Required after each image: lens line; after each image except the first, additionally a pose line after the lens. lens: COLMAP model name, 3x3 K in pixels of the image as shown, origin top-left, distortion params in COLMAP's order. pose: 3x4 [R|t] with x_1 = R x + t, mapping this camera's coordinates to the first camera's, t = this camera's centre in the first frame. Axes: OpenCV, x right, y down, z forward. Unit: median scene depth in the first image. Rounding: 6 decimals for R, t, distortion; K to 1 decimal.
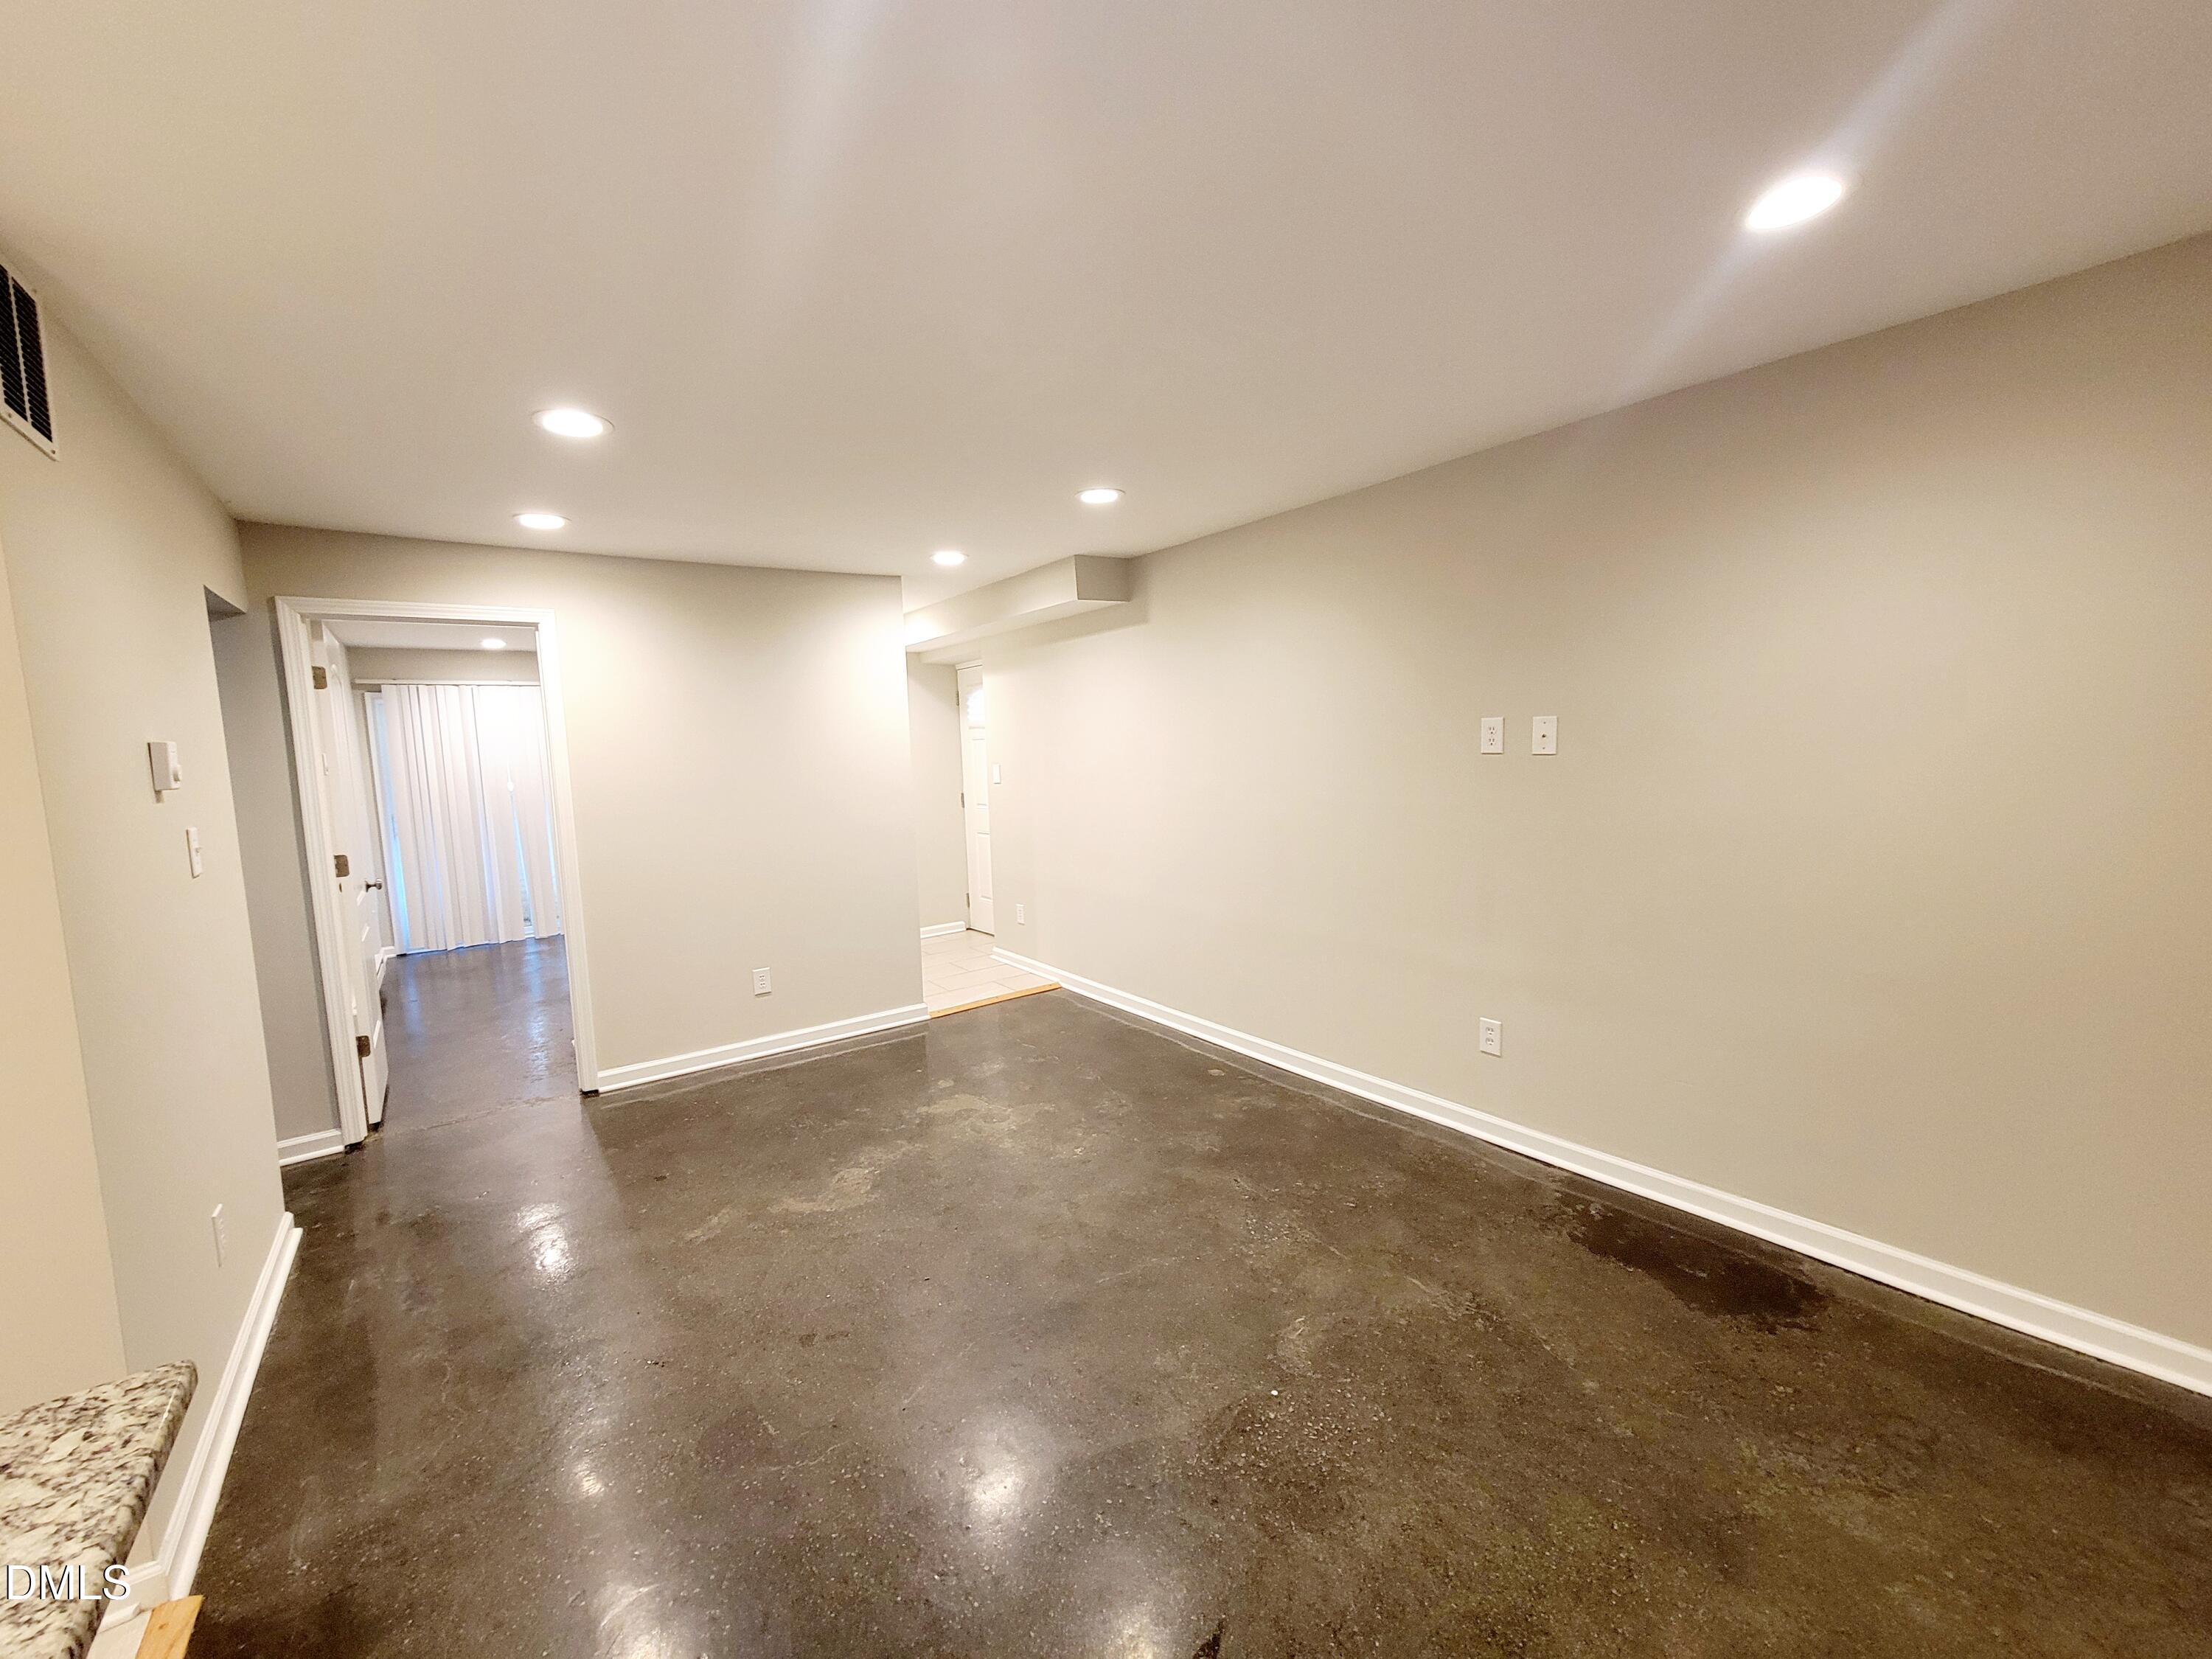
lens RADIAL K [[899.6, 0, 1095.0], [0, 899.6, 833.6], [0, 0, 1]] dist [0.003290, -0.000171]
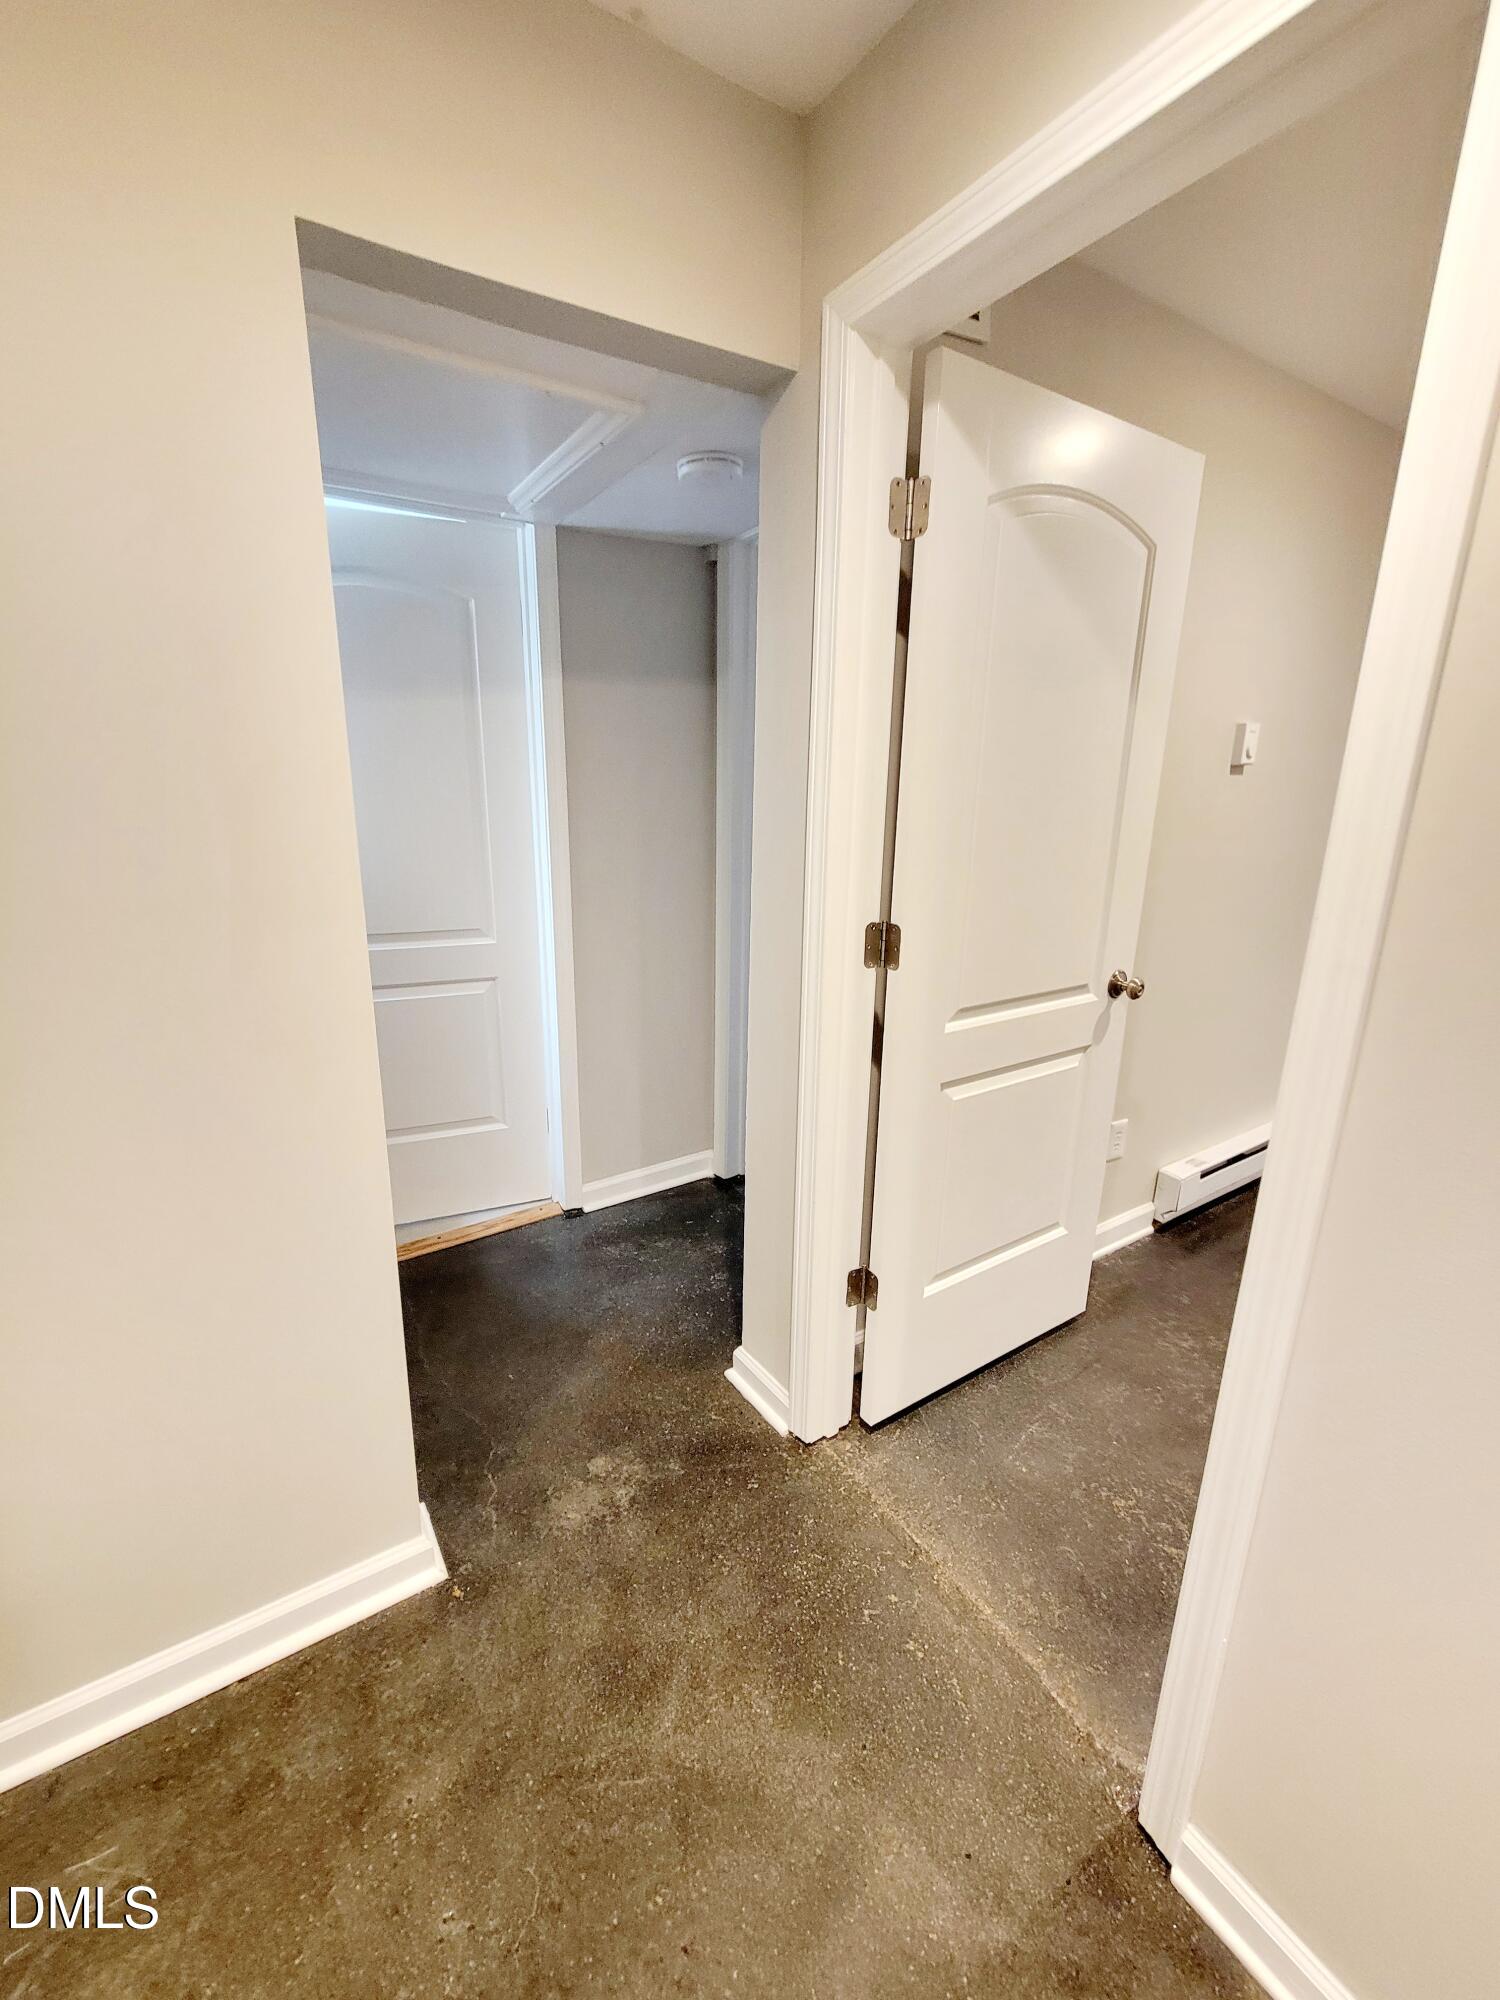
lens RADIAL K [[813.4, 0, 750.5], [0, 813.4, 984.7], [0, 0, 1]] dist [0.003290, -0.000171]
pose [[-0.051923, 0.284362, -0.957310, -0.436616], [-0.111325, 0.950980, 0.288520, -0.061591], [0.992427, 0.121553, -0.017721, 0.986058]]
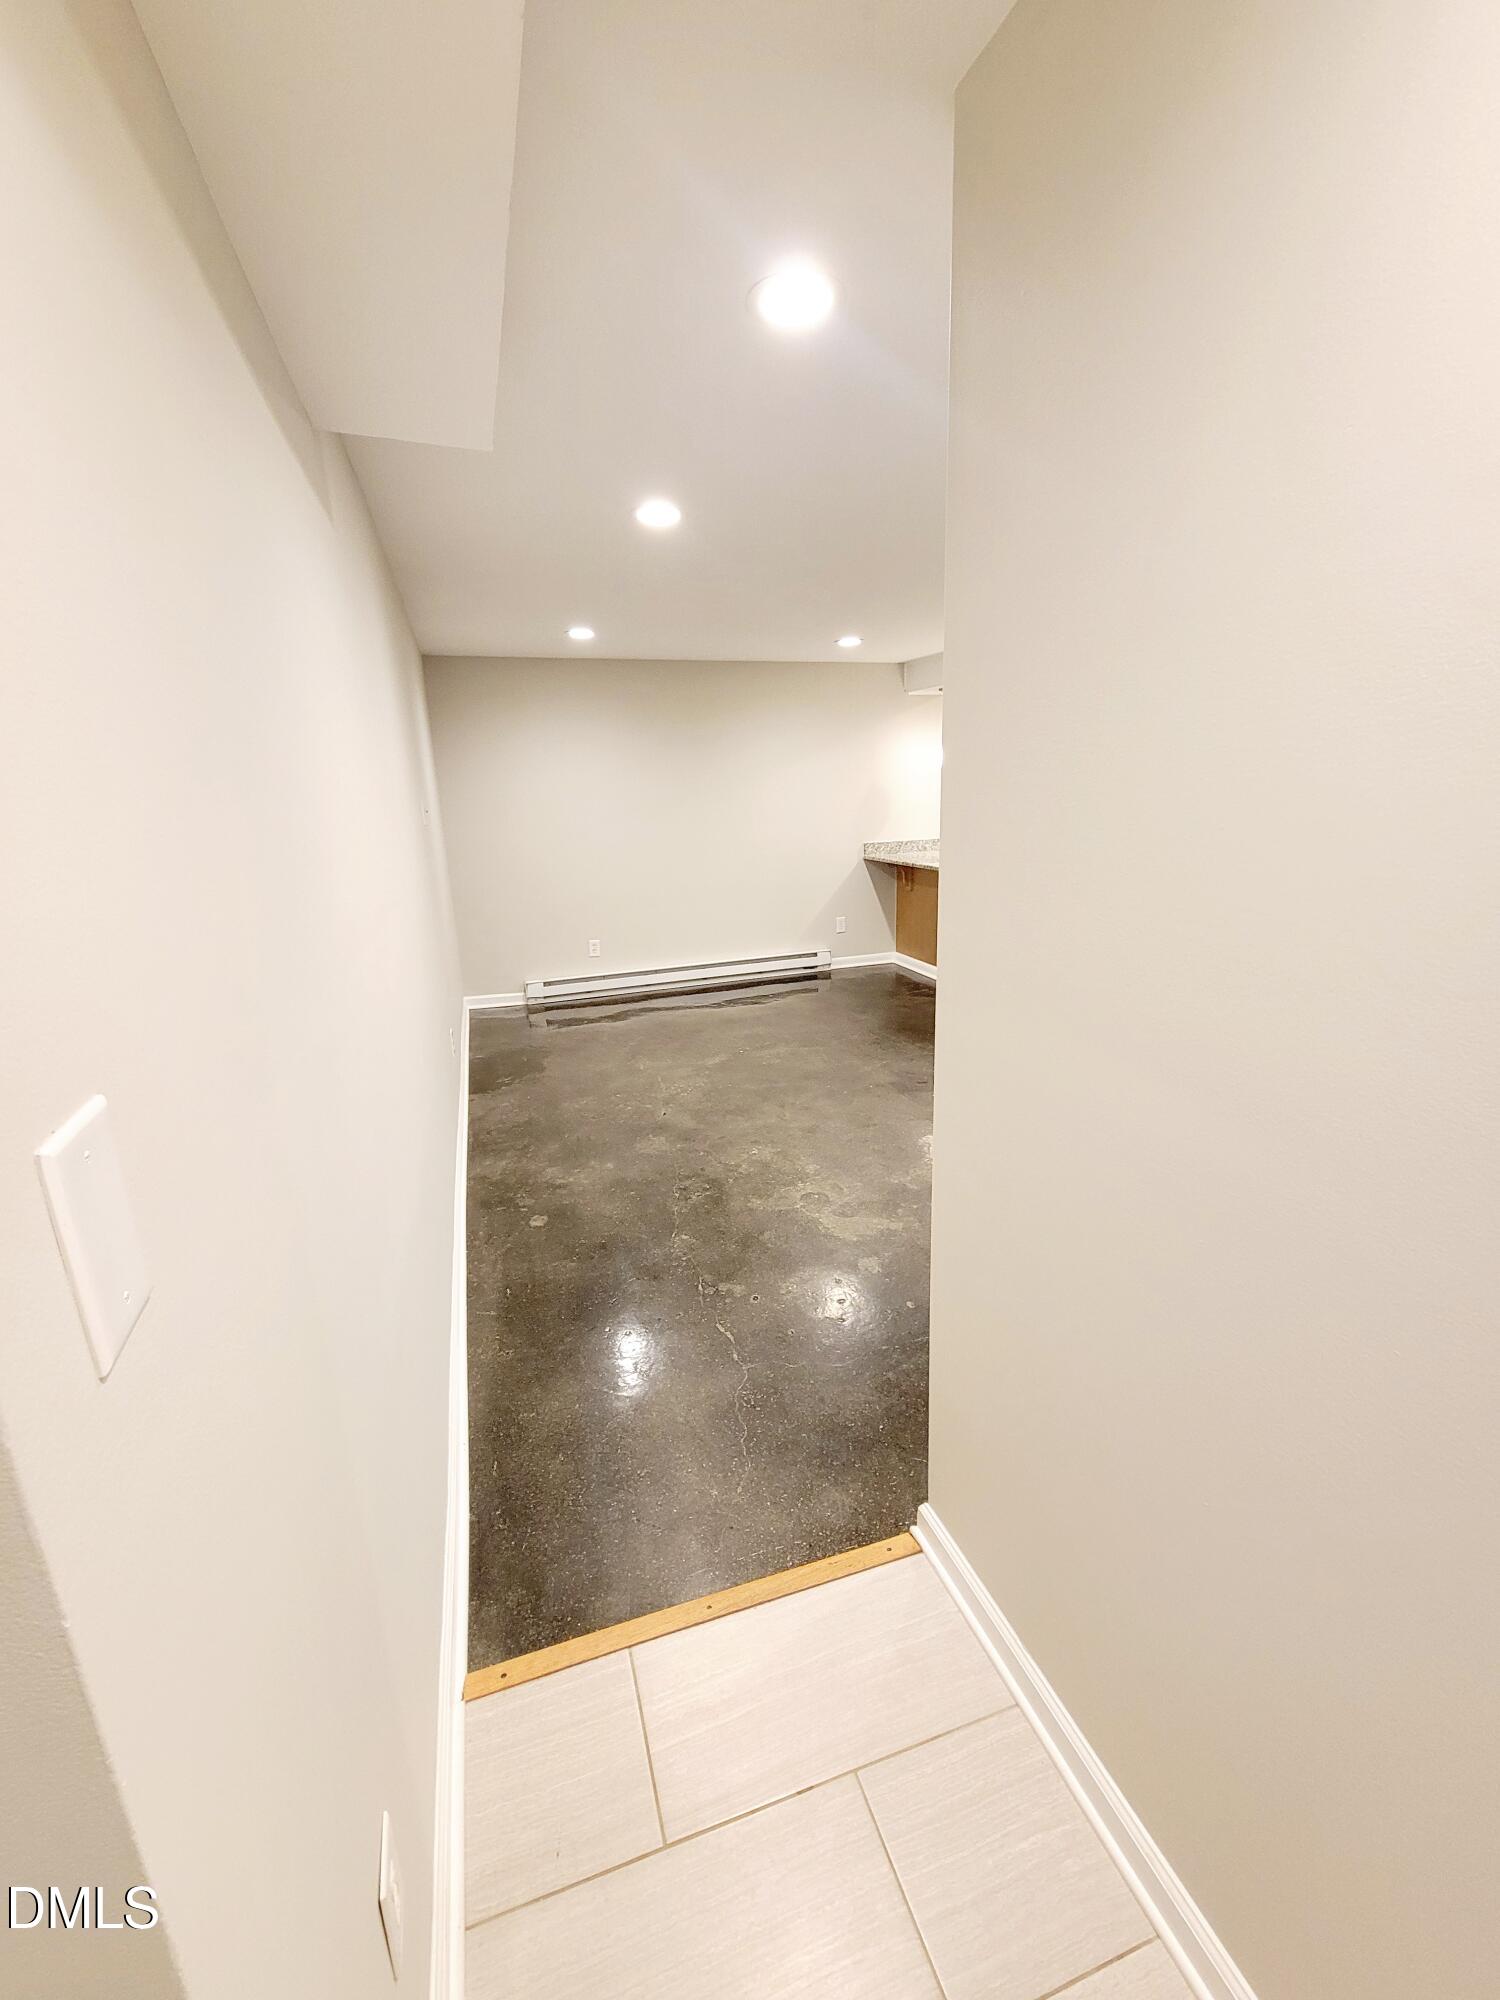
lens RADIAL K [[813.4, 0, 750.5], [0, 813.4, 984.7], [0, 0, 1]] dist [0.003290, -0.000171]
pose [[-0.952044, -0.004615, 0.305927, -0.324344], [0.098194, 0.942384, 0.319796, -0.182607], [-0.289776, 0.334500, -0.896738, 1.819356]]
